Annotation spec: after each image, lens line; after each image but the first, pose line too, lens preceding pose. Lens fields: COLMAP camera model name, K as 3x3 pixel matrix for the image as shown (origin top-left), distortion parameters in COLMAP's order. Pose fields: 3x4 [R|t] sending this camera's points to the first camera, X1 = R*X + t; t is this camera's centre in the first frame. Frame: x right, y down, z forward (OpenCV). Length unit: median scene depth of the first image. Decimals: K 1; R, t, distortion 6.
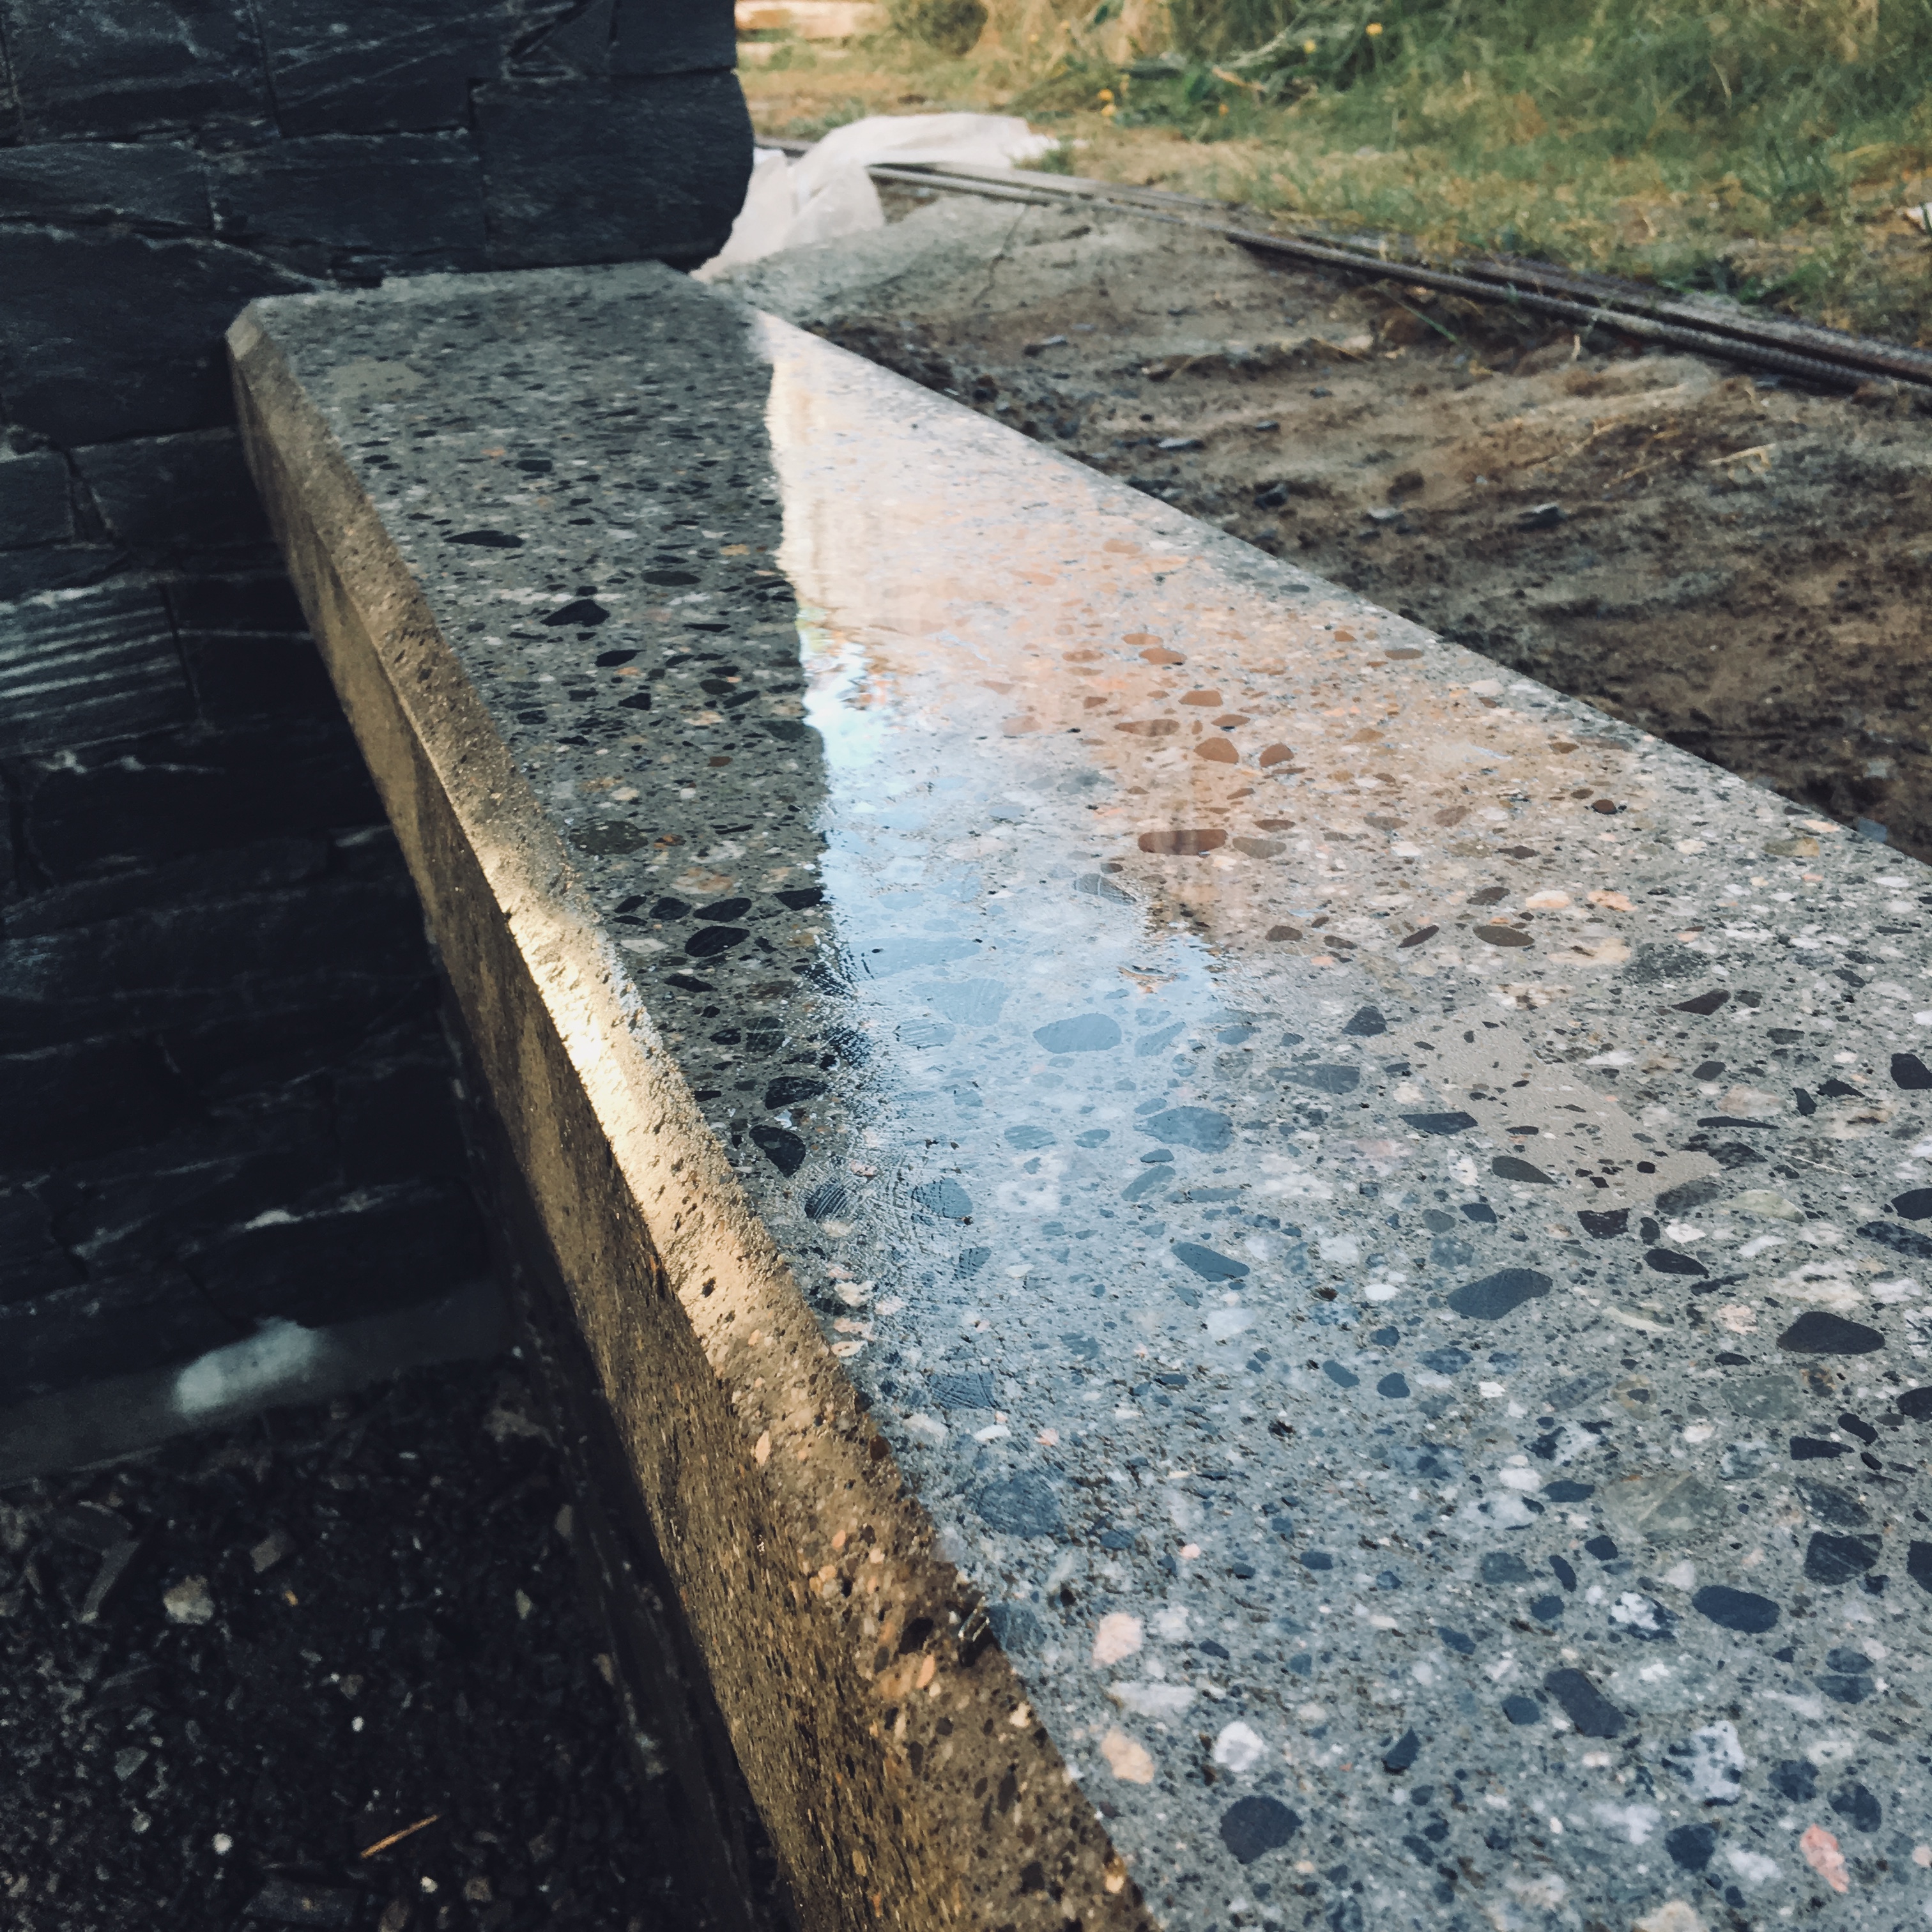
lens RADIAL K [[2164.9, 0, 967.5], [0, 2164.9, 959.7], [0, 0, 1]] dist [0.025331, 0.000000]
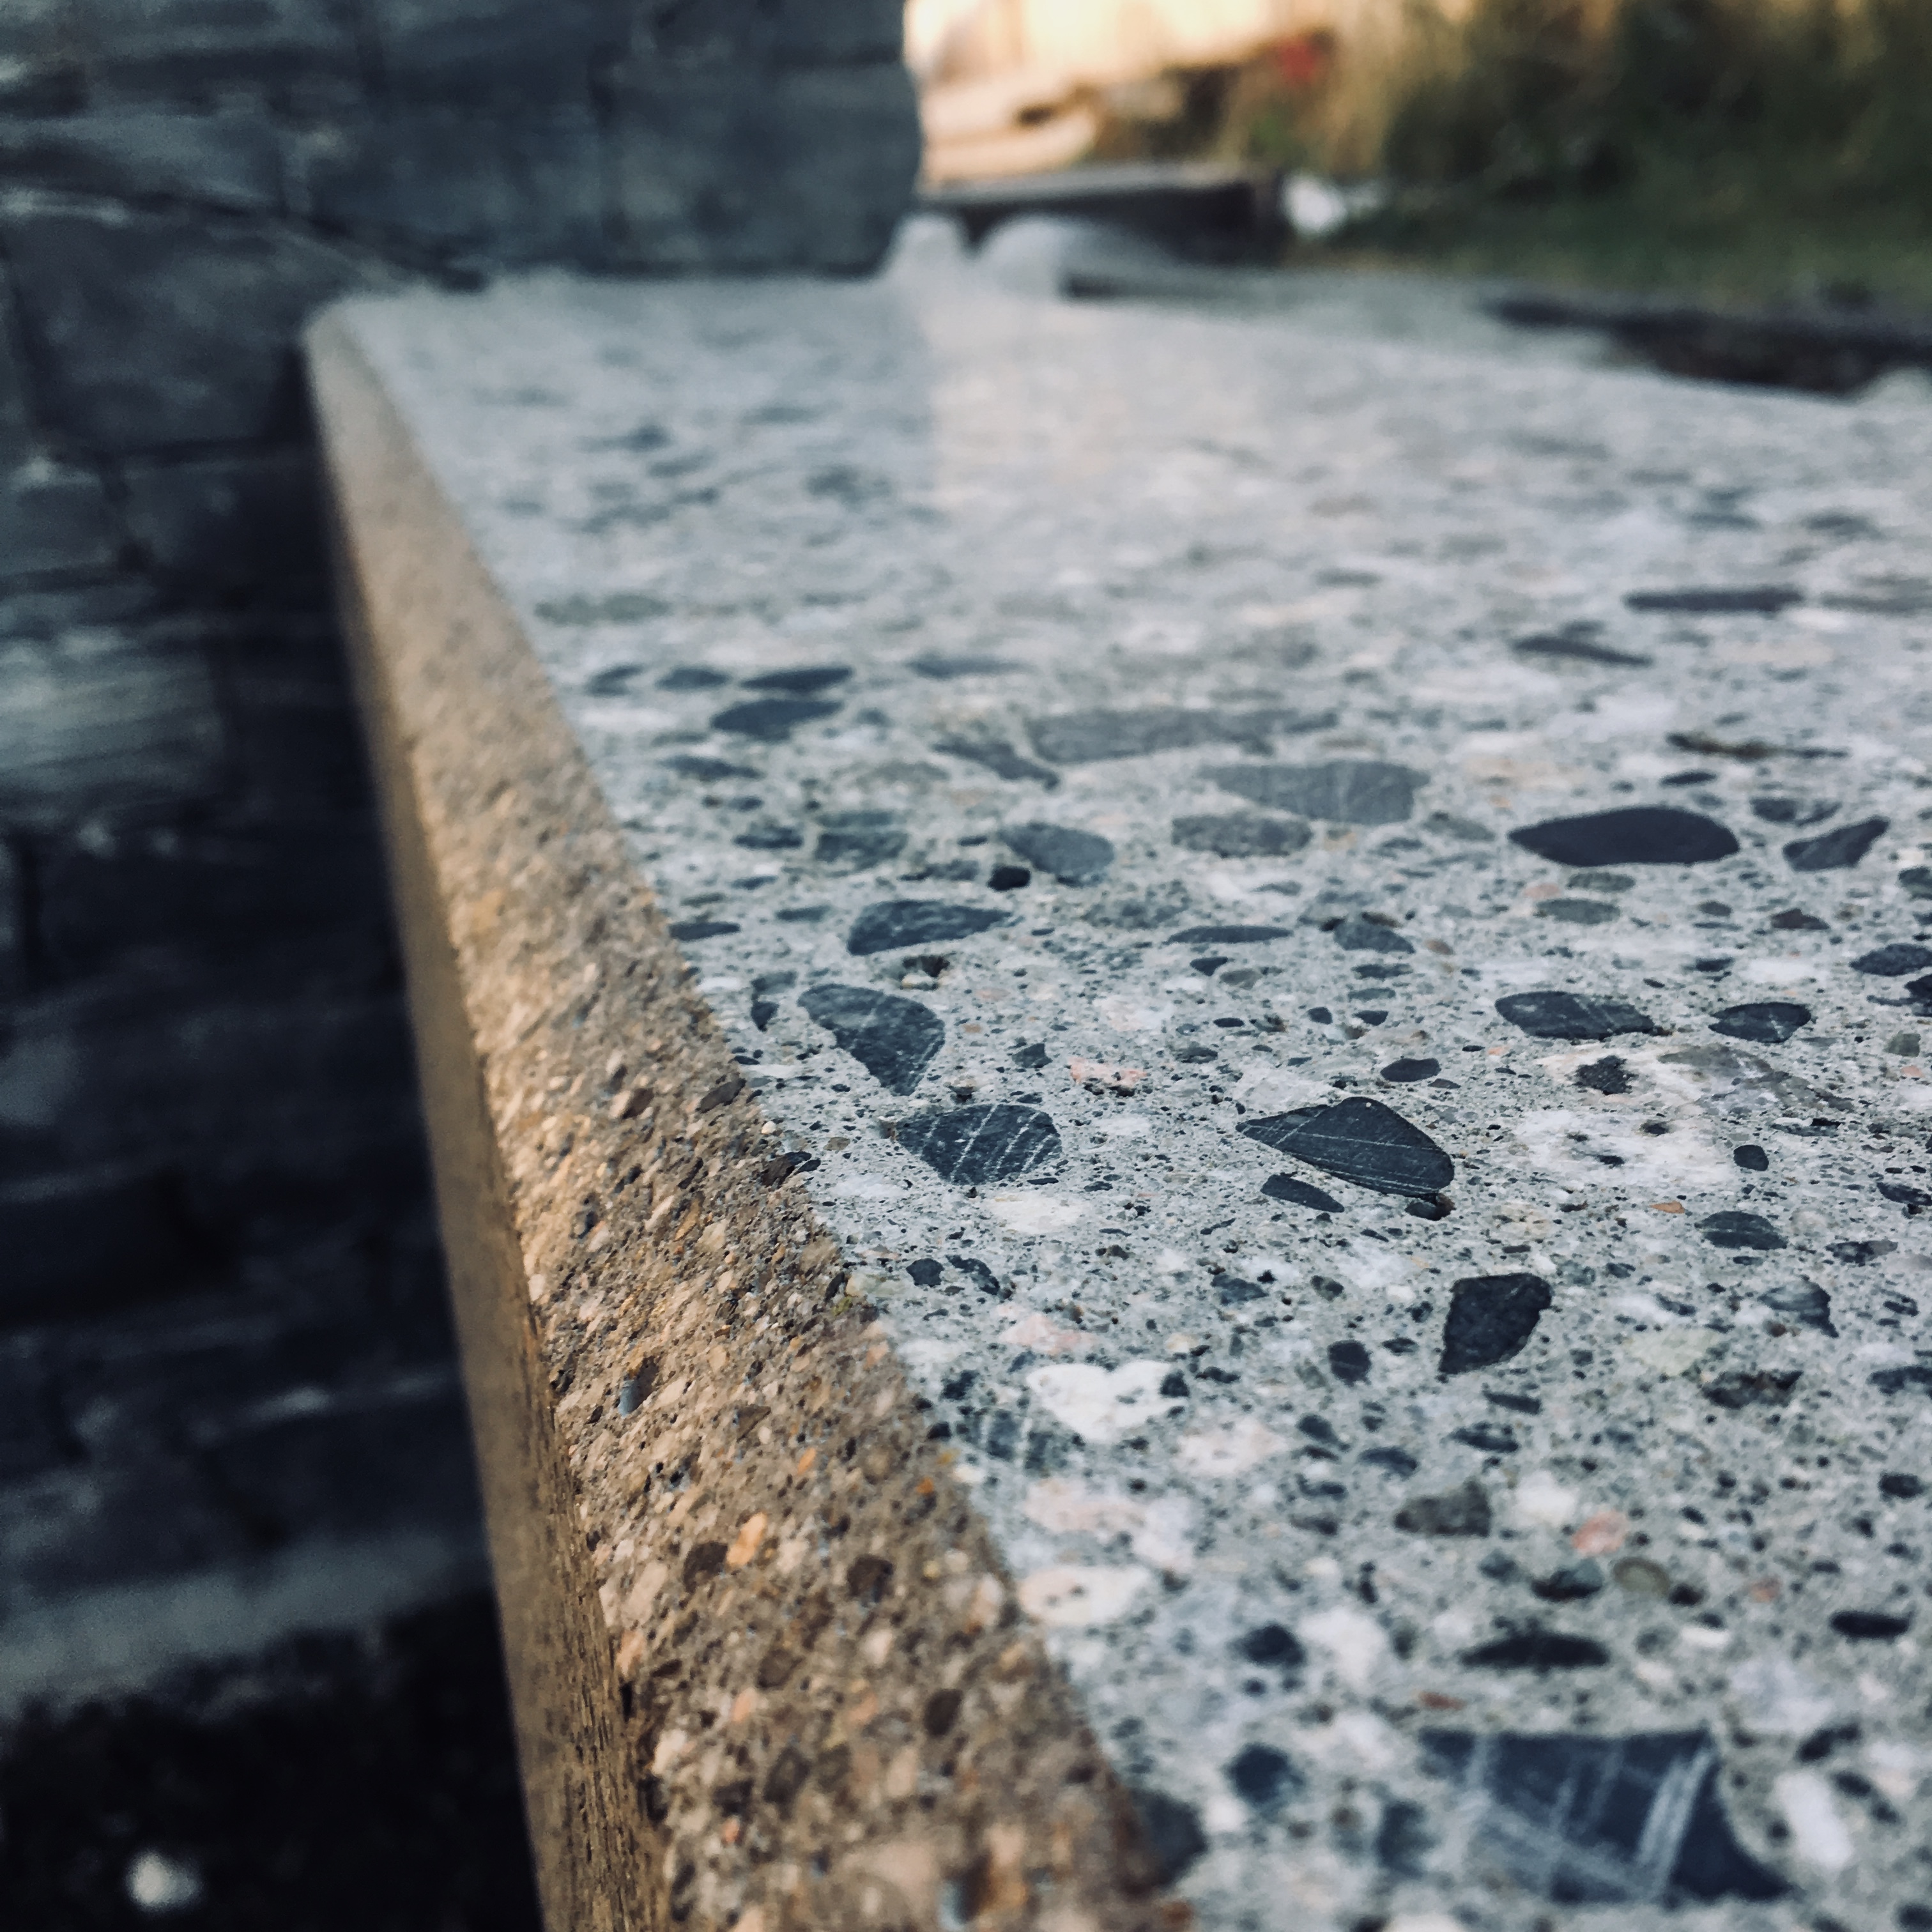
lens RADIAL K [[2164.9, 0, 960.0], [0, 2164.9, 973.3], [0, 0, 1]] dist [0.025331, 0.000000]
pose [[0.996879, 0.031317, -0.072473, -0.046587], [-0.038552, 0.994170, -0.100692, 0.115538], [0.068897, 0.103171, 0.992275, 0.641909]]
